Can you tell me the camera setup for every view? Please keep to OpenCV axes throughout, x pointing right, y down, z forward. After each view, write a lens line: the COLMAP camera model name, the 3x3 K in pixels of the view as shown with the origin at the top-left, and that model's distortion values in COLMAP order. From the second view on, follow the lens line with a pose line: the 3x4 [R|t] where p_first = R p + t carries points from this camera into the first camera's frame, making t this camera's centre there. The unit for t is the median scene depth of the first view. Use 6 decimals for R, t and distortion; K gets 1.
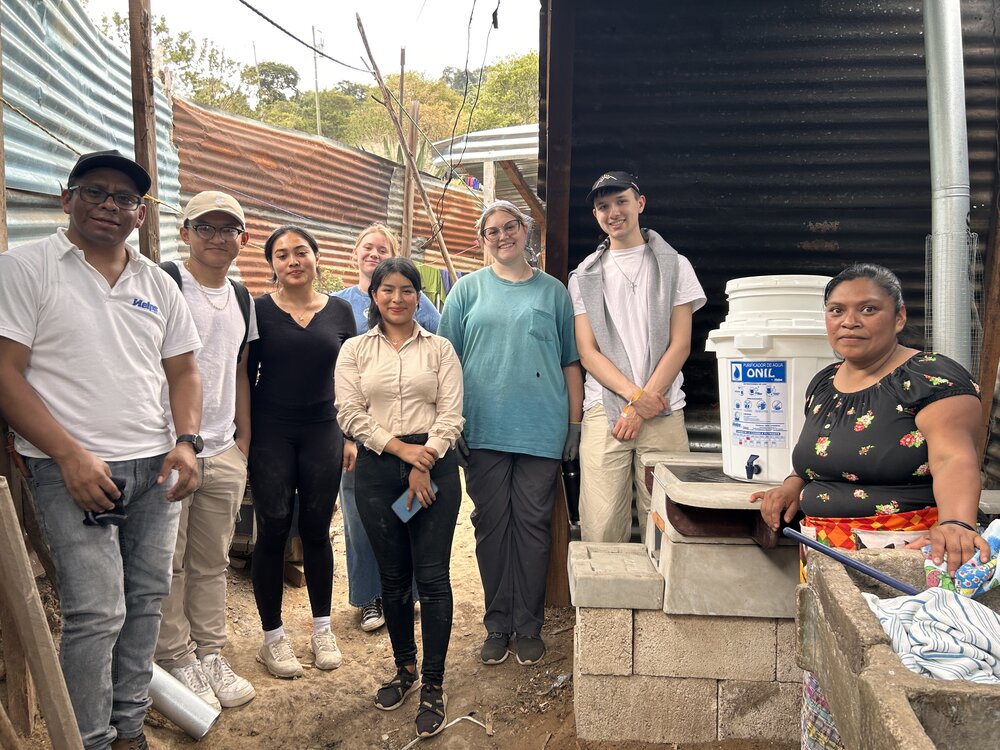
lens RADIAL K [[752.5, 0, 492.6], [0, 752.5, 377.4], [0, 0, 1]] dist [0.017766, -0.012952]
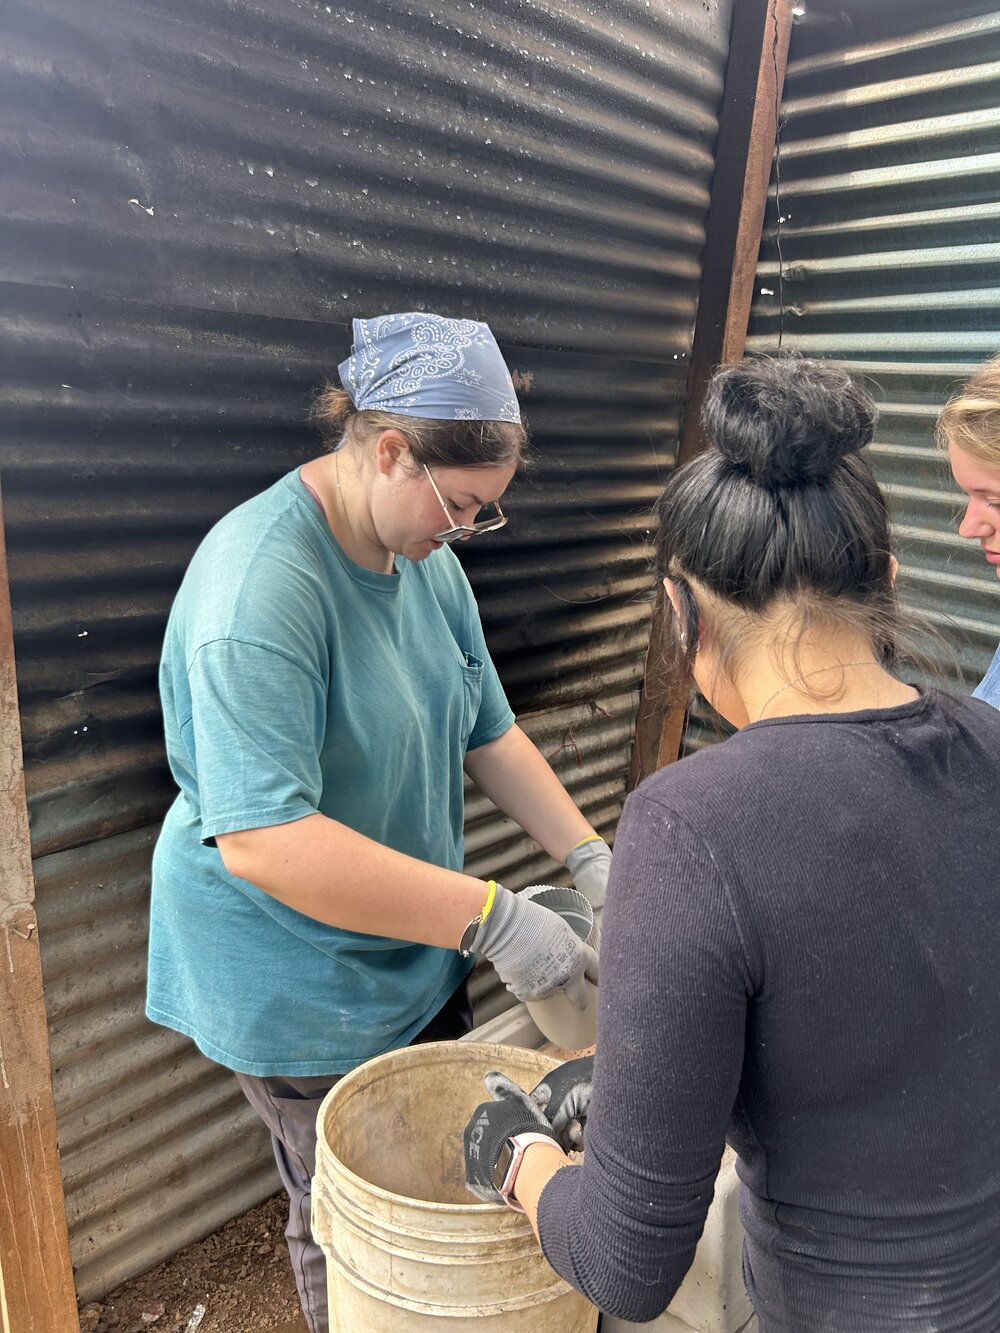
lens RADIAL K [[1003.0, 0, 495.9], [0, 1003.0, 668.4], [0, 0, 1]] dist [0.017766, -0.012952]
pose [[0.631073, -0.185048, 0.753329, -0.093688], [0.061216, 0.979982, 0.189442, -0.140744], [-0.773304, -0.073436, 0.629768, 0.580742]]
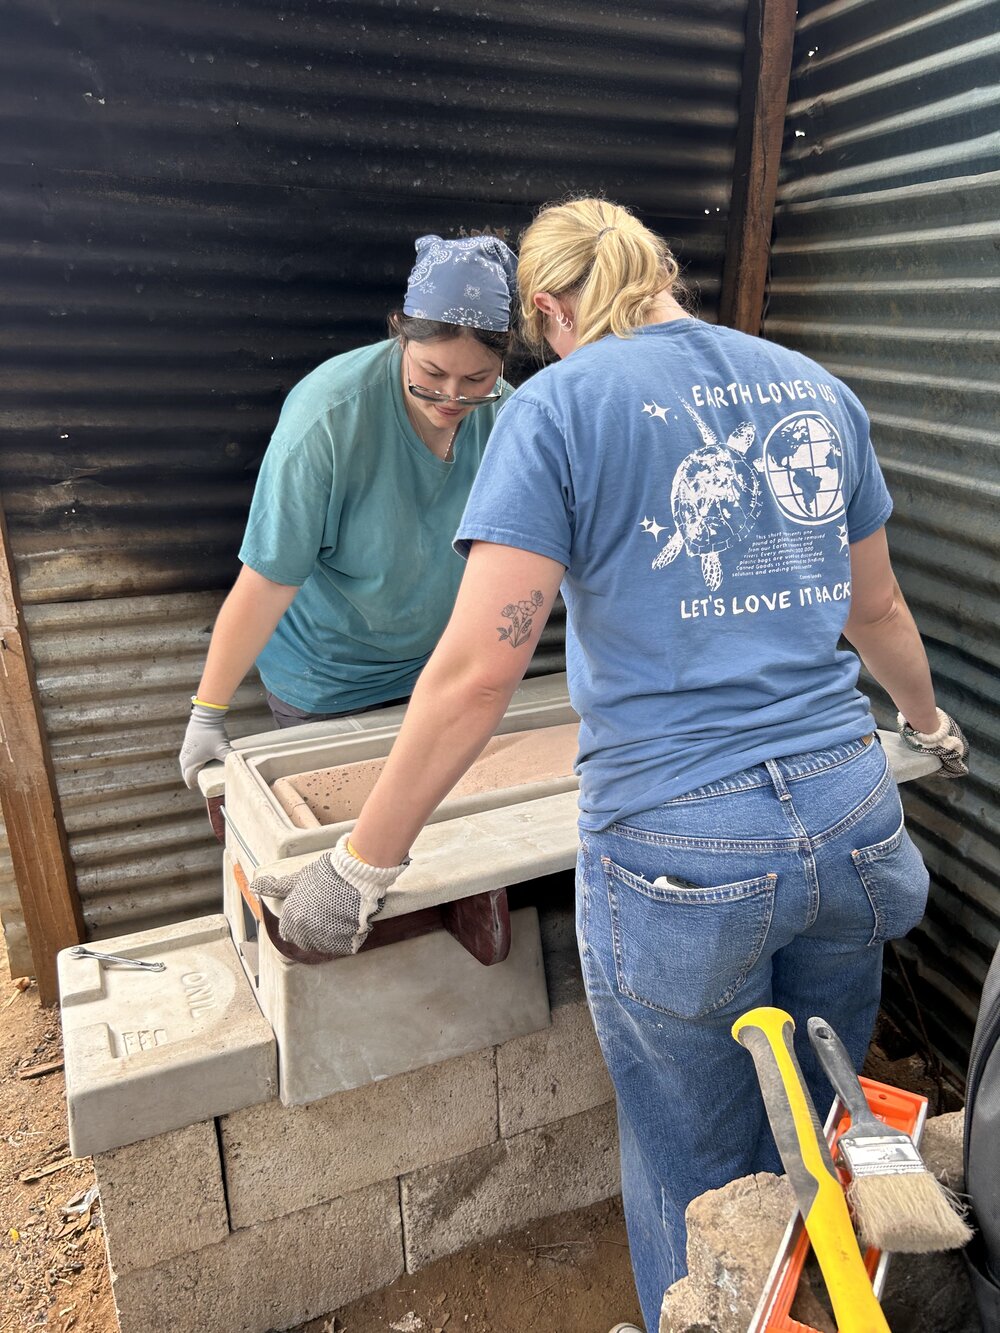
lens RADIAL K [[1003.0, 0, 502.3], [0, 1003.0, 676.9], [0, 0, 1]] dist [0.017766, -0.012952]
pose [[0.878911, -0.159568, 0.449504, 0.078545], [0.058317, 0.971262, 0.230758, -0.060488], [-0.473408, -0.176602, 0.862958, 0.320653]]
